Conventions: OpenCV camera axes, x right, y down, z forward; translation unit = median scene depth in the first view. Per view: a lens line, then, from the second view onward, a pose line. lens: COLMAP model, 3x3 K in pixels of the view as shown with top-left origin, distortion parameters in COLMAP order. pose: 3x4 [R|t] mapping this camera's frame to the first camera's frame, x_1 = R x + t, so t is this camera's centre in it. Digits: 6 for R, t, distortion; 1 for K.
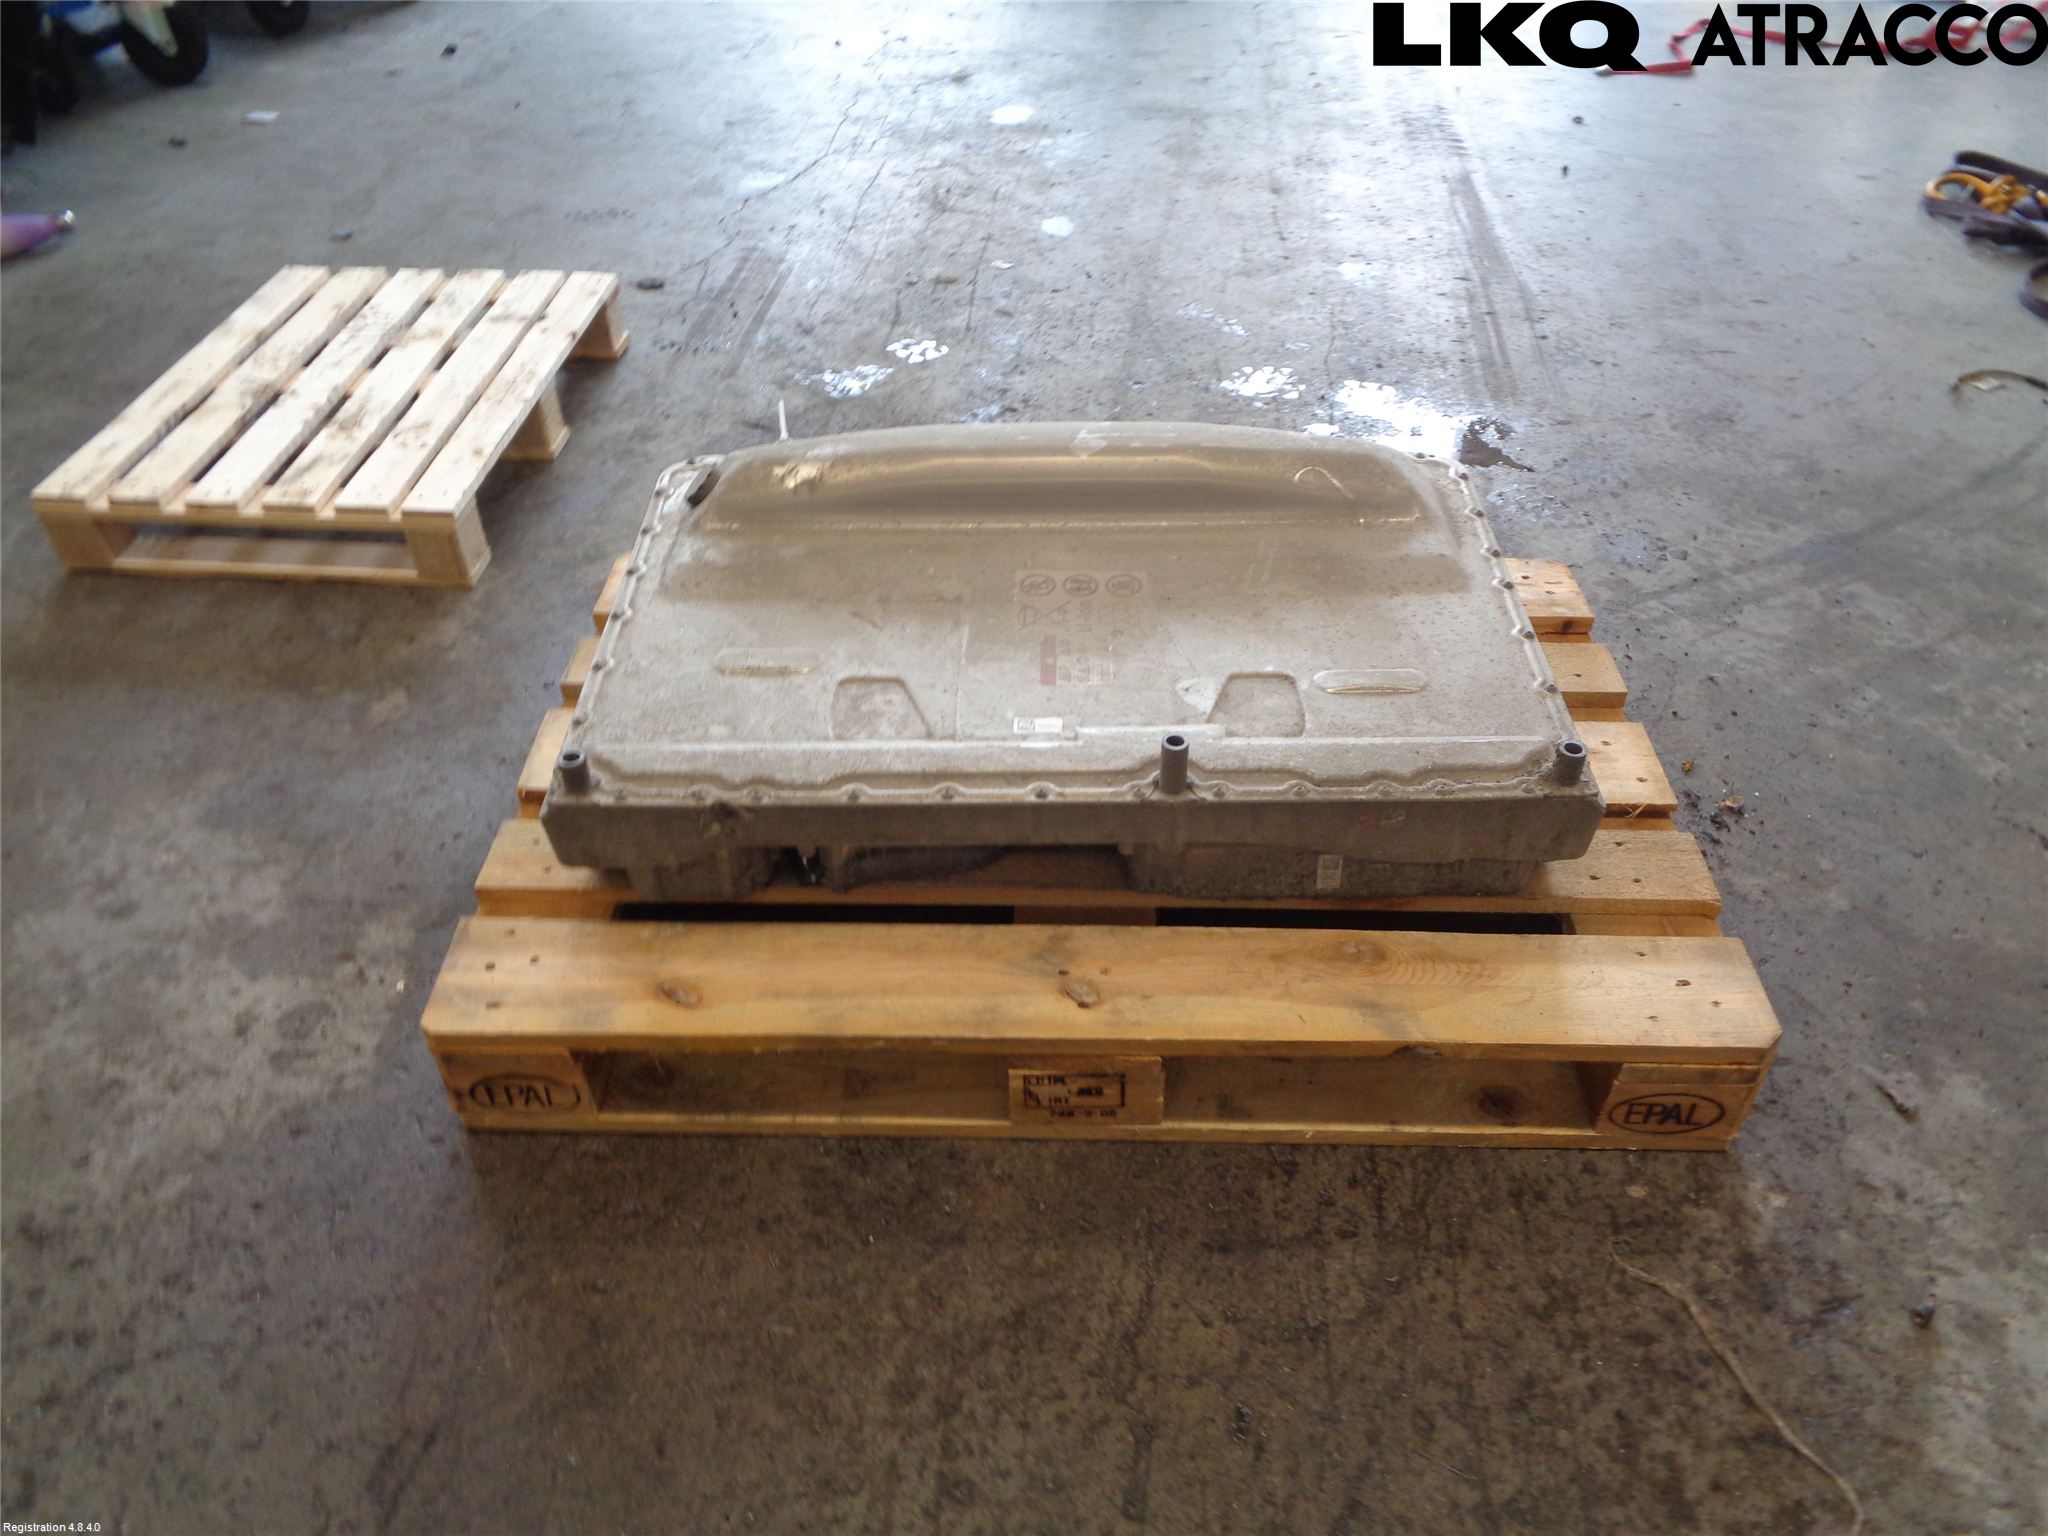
lens RADIAL K [[1573.7, 0, 1022.7], [0, 1573.7, 745.7], [0, 0, 1]] dist [-0.002328, 0.006708]
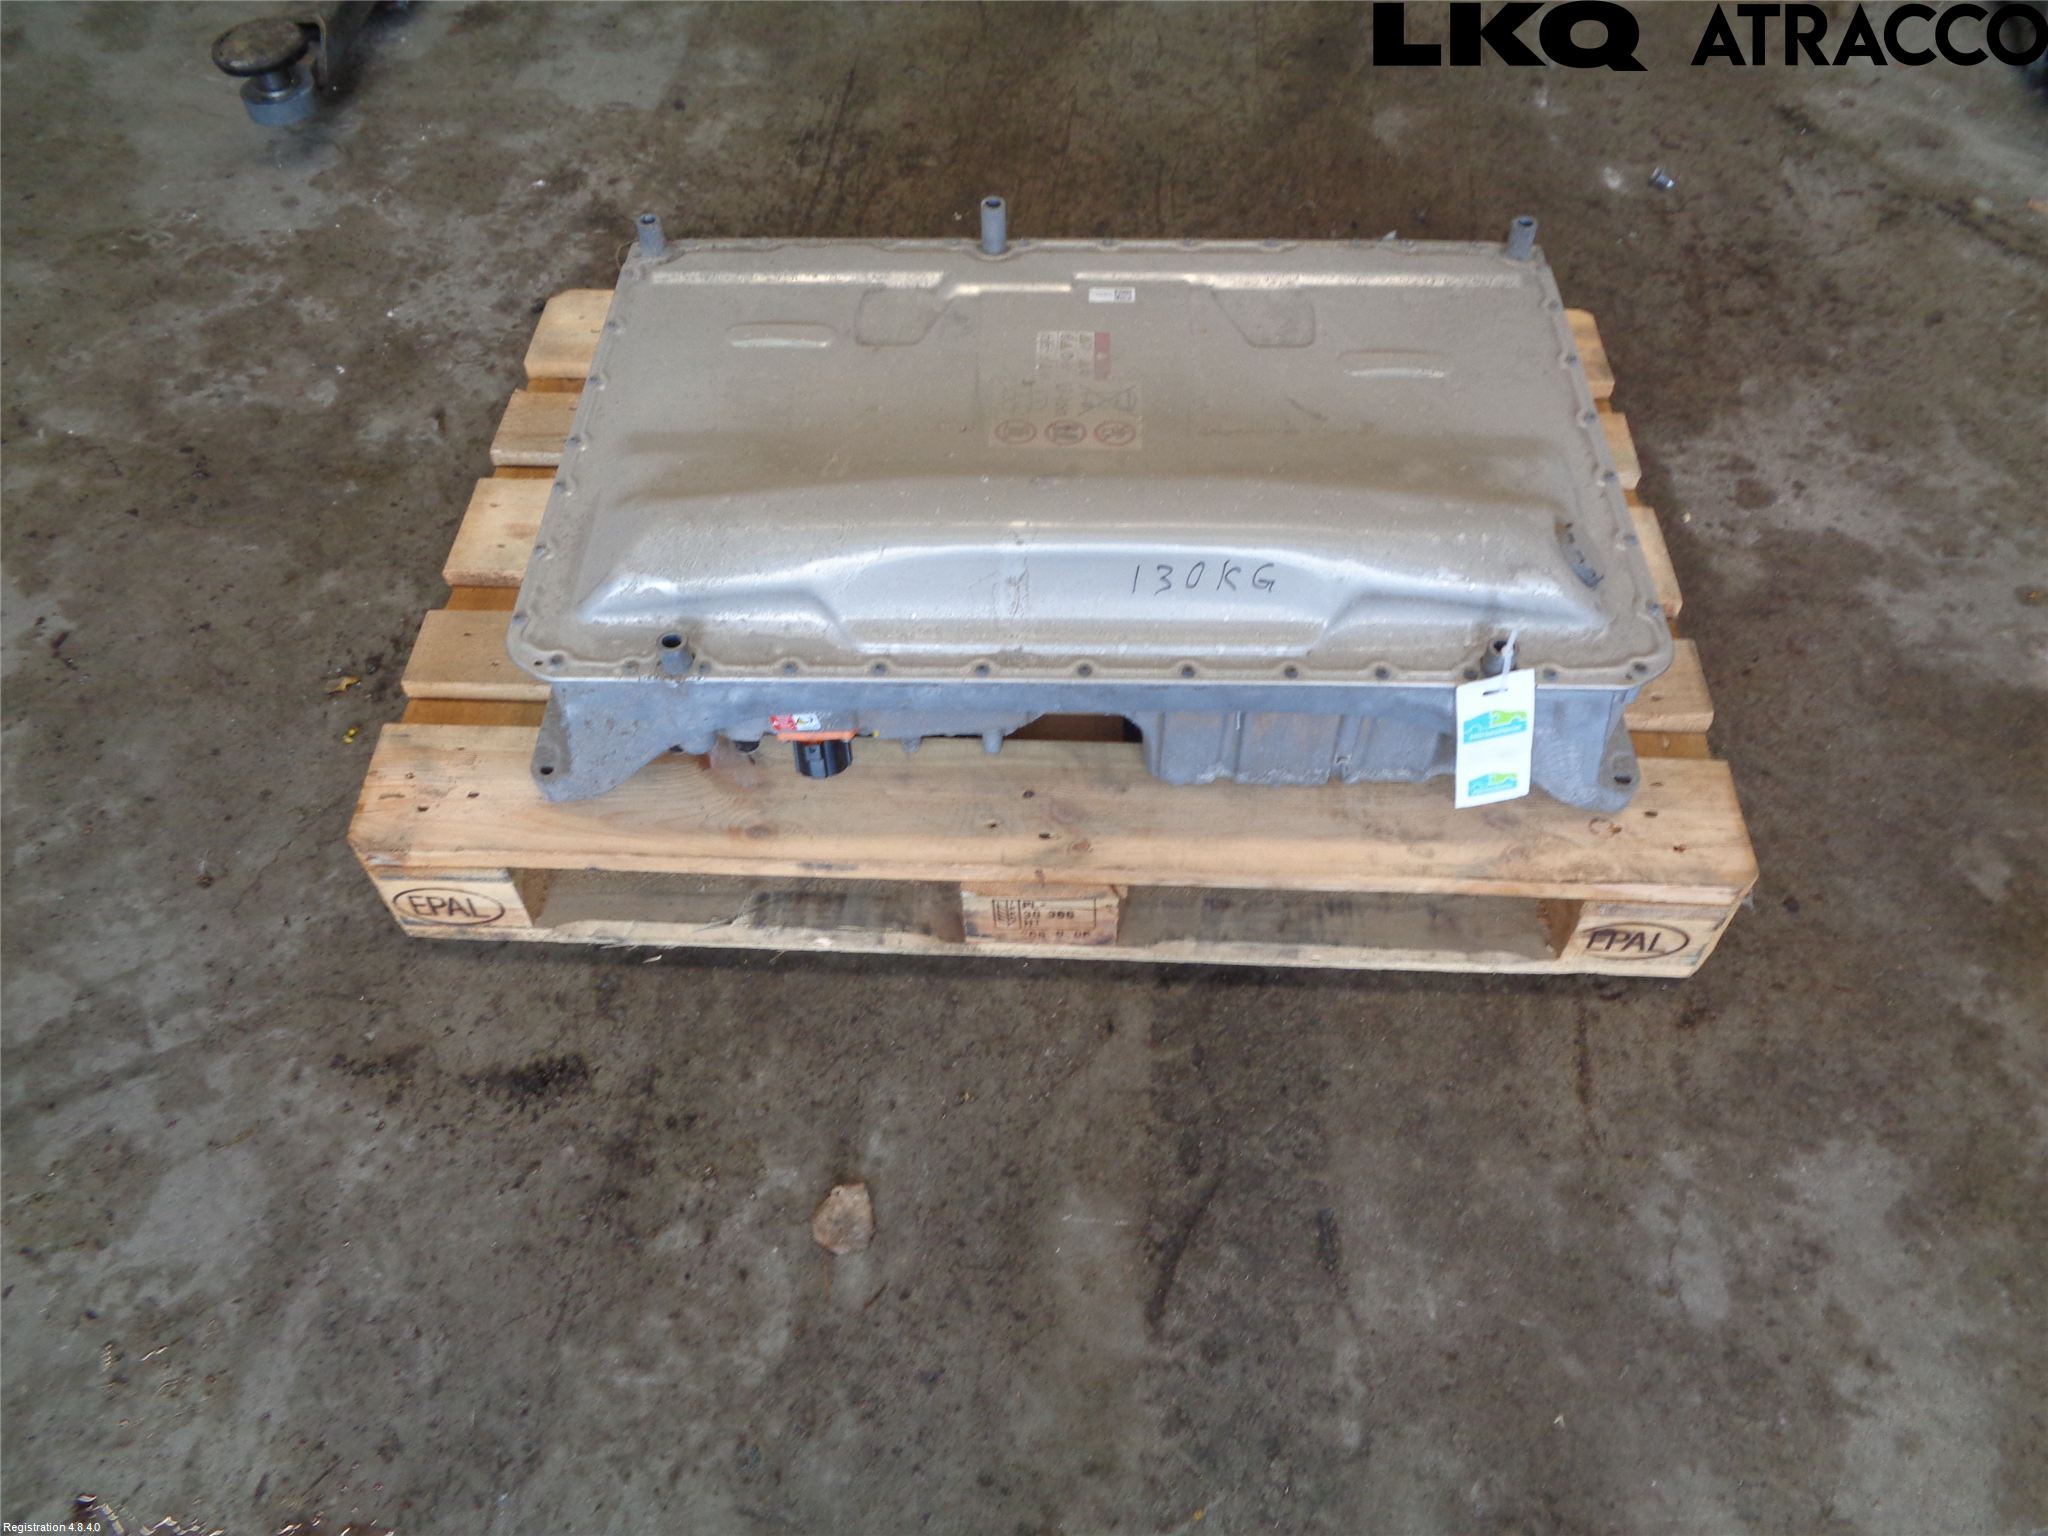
lens RADIAL K [[1557.7, 0, 1021.2], [0, 1557.7, 795.6], [0, 0, 1]] dist [-0.004955, 0.008465]
pose [[-0.999448, 0.004840, 0.032853, 0.038307], [0.032736, -0.022658, 0.999207, -1.095646], [0.005581, 0.999732, 0.022487, 1.345509]]
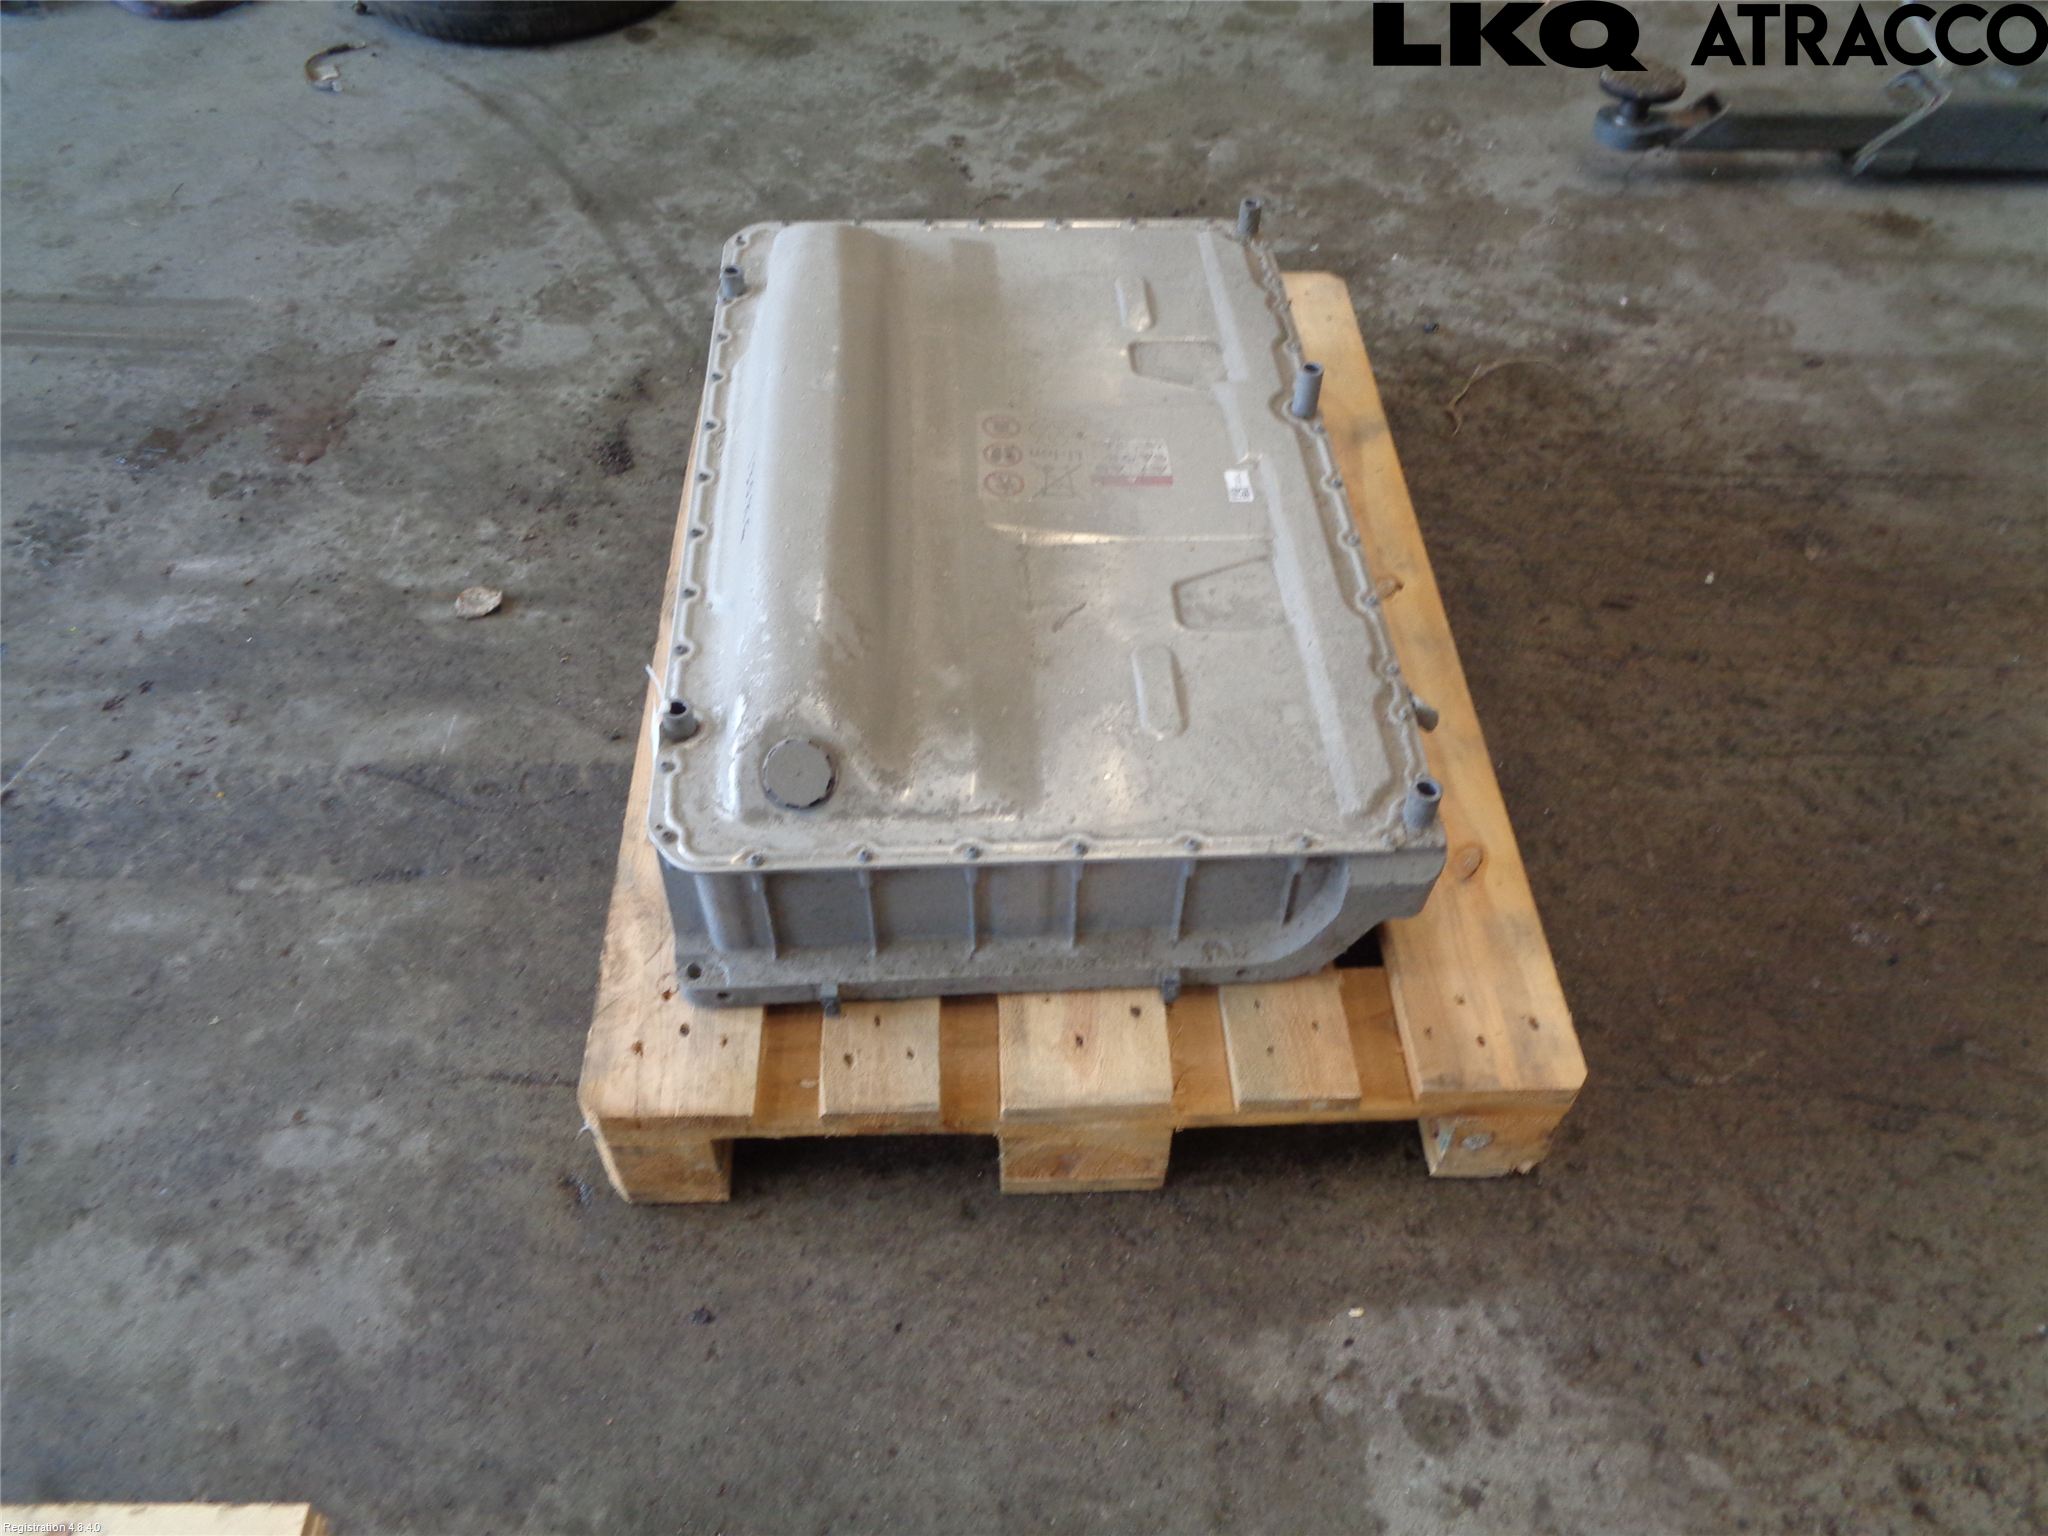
lens RADIAL K [[1572.8, 0, 1024.0], [0, 1572.8, 768.0], [0, 0, 1]] dist [-0.004824, 0.003255]
pose [[-0.061362, -0.735055, 0.675225, -0.820118], [0.624056, 0.499712, 0.600701, -0.632574], [-0.778967, 0.458239, 0.428052, 0.776565]]
